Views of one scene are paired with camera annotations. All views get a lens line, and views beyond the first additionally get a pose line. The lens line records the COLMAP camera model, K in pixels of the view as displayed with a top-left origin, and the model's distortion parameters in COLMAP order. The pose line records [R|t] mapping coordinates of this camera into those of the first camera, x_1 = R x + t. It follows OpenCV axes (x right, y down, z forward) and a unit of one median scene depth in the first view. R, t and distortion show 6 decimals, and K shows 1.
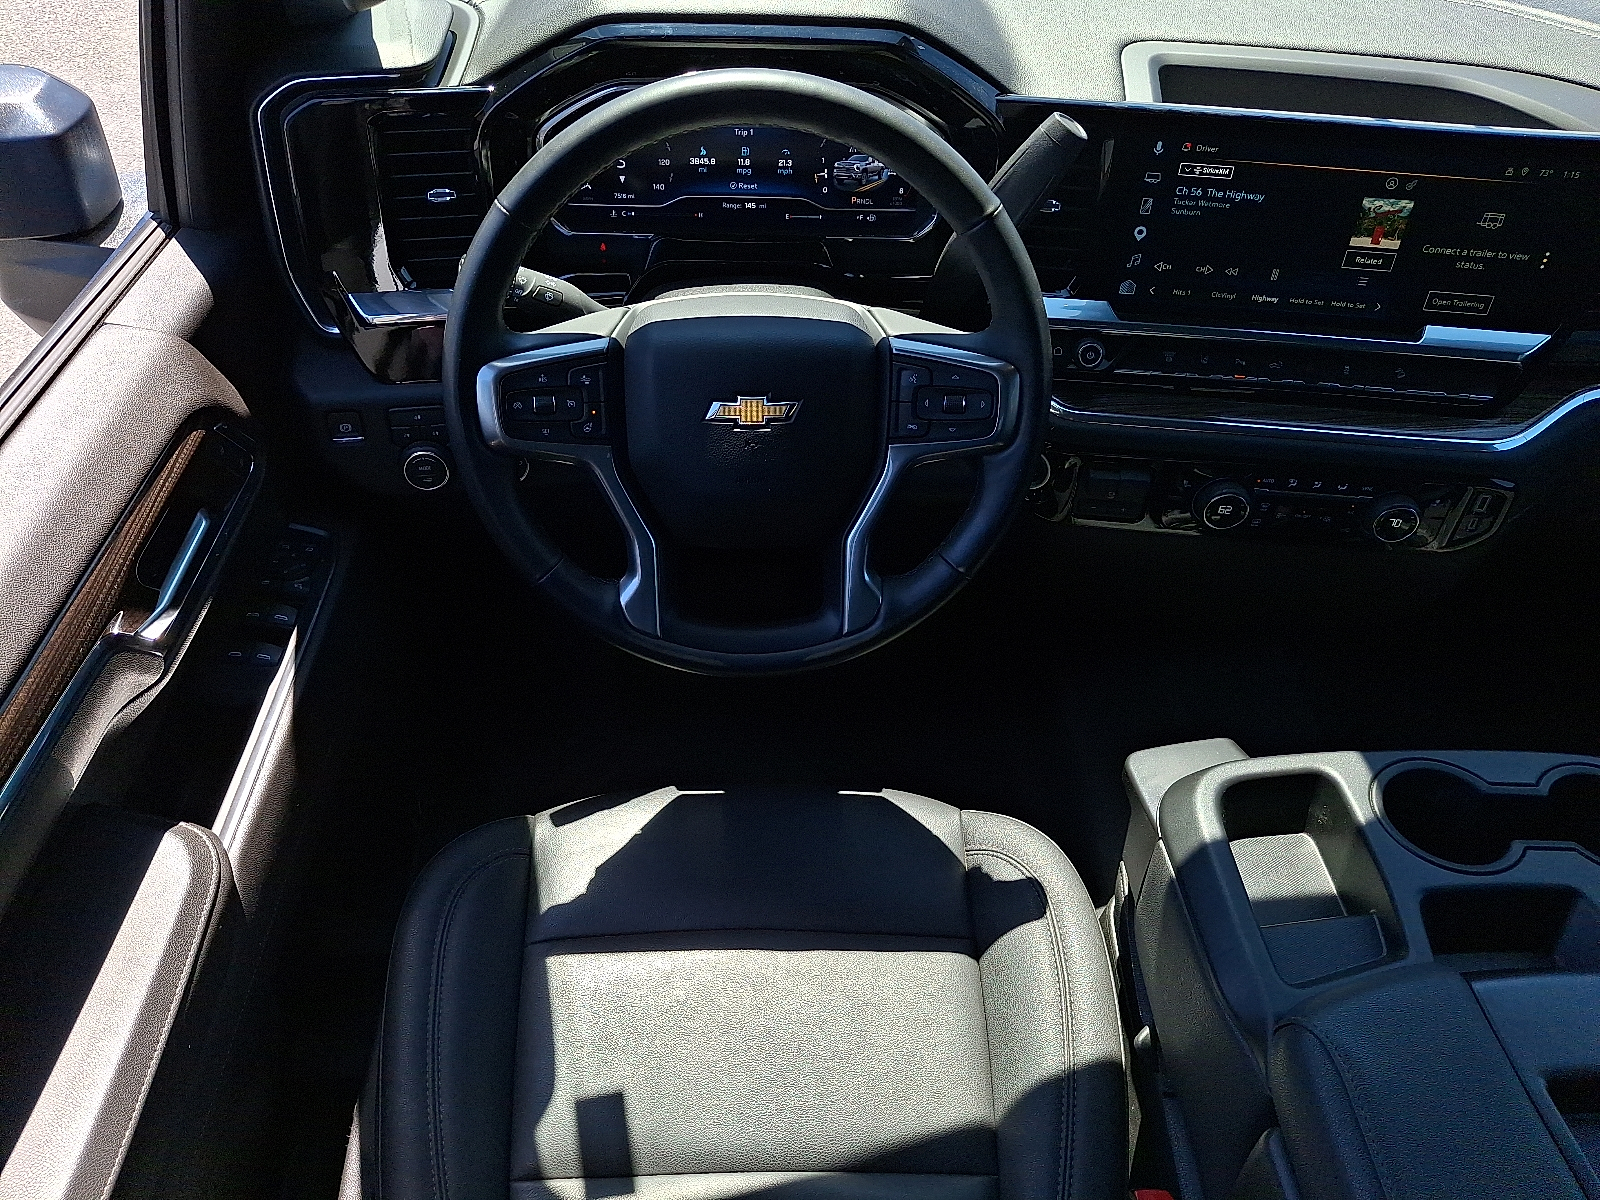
lens RADIAL K [[1149.9, 0, 800.0], [0, 1149.9, 600.0], [0, 0, 1]] dist [0.067508, -0.183624]
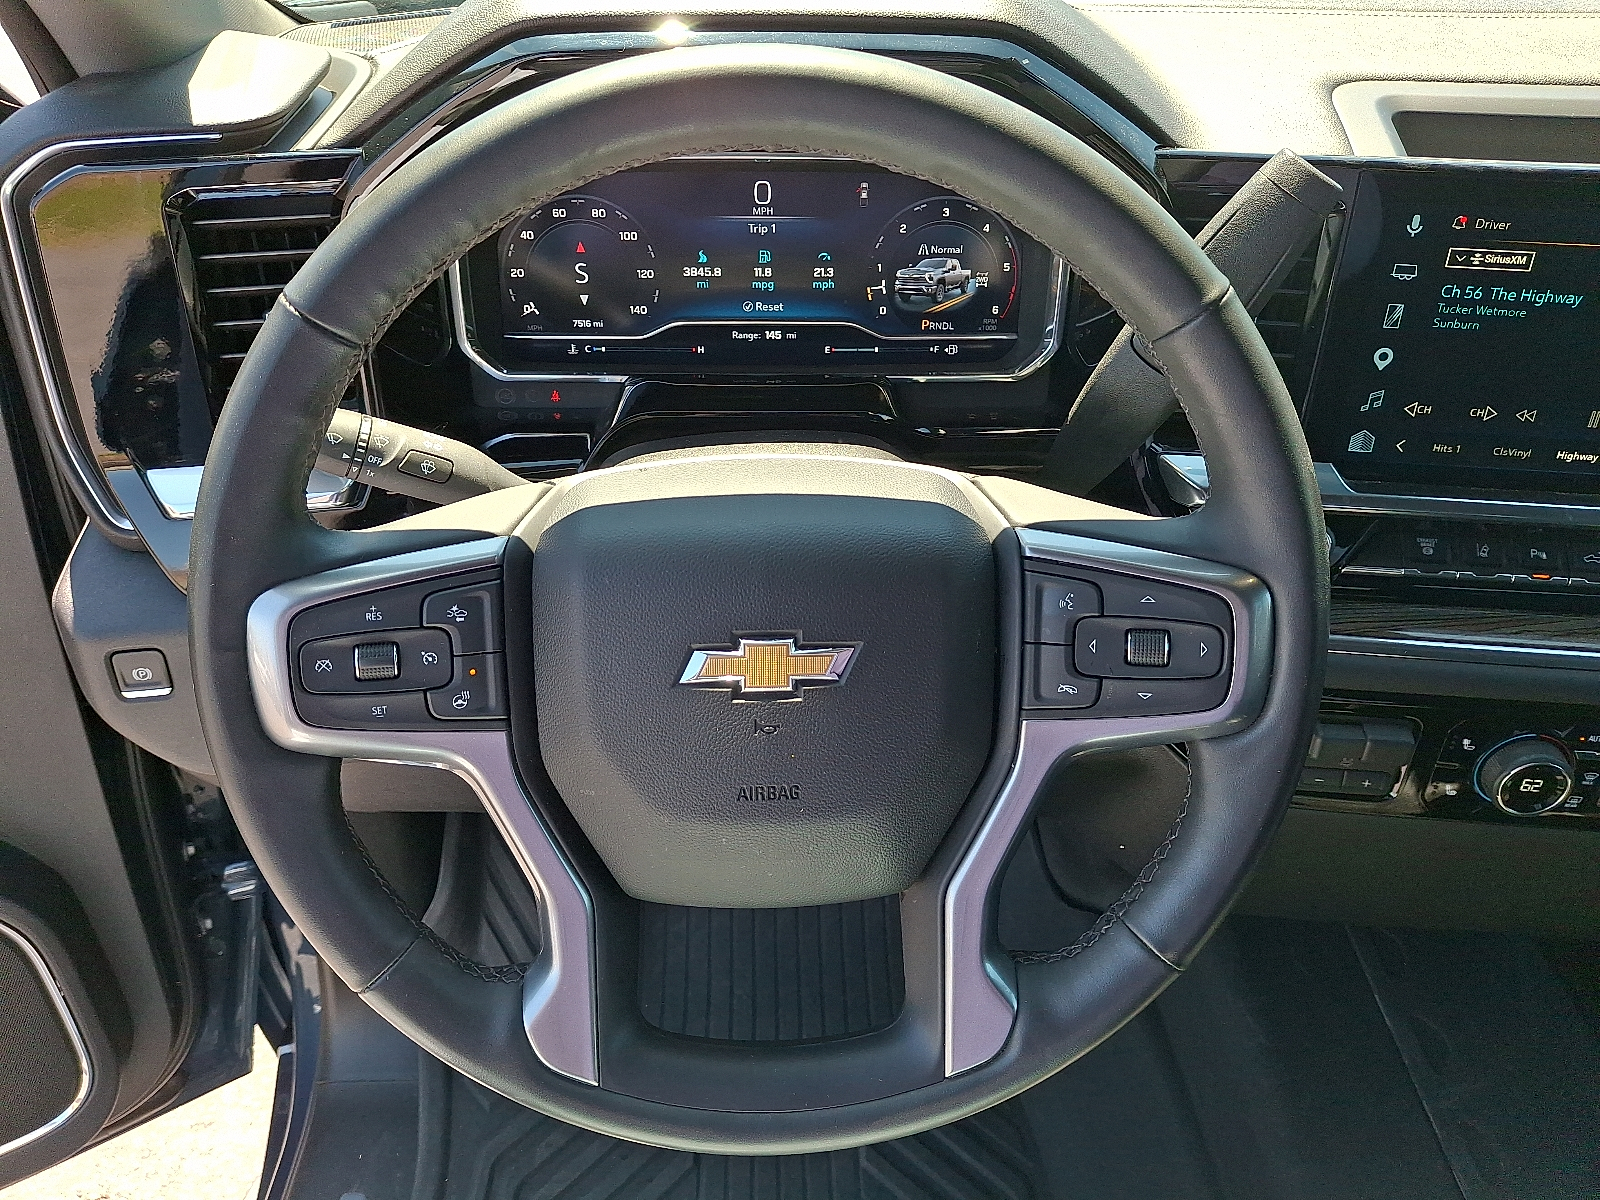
lens RADIAL K [[1133.7, 0, 800.0], [0, 1133.7, 600.0], [0, 0, 1]] dist [0.000044, -0.039949]
pose [[0.999365, -0.011184, -0.033839, -0.006941], [0.006205, 0.989586, -0.143809, -0.100226], [0.035095, 0.143508, 0.989027, 0.401788]]
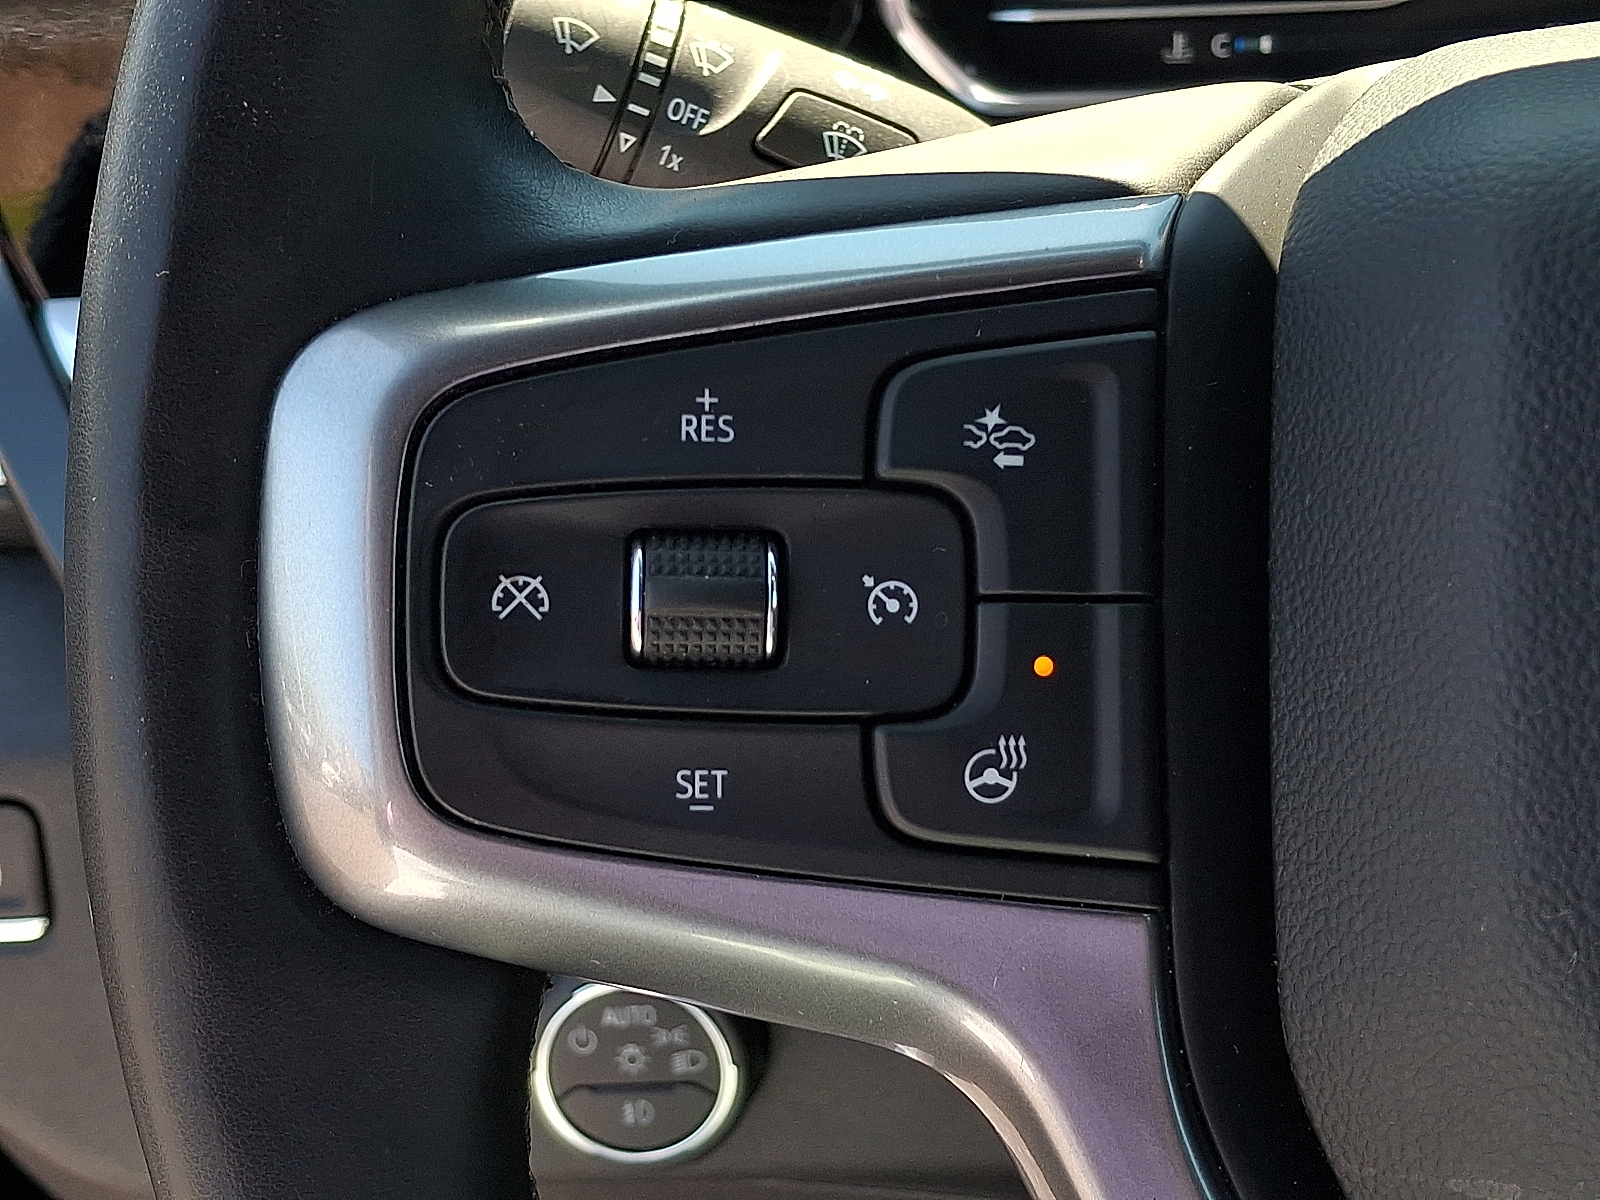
lens RADIAL K [[2414.7, 0, 800.0], [0, 2414.7, 600.0], [0, 0, 1]] dist [0.267265, -0.646134]
pose [[0.961013, -0.008067, -0.276387, -0.105231], [-0.082934, 0.945143, -0.315953, -0.062366], [0.263774, 0.326556, 0.907626, 0.604334]]
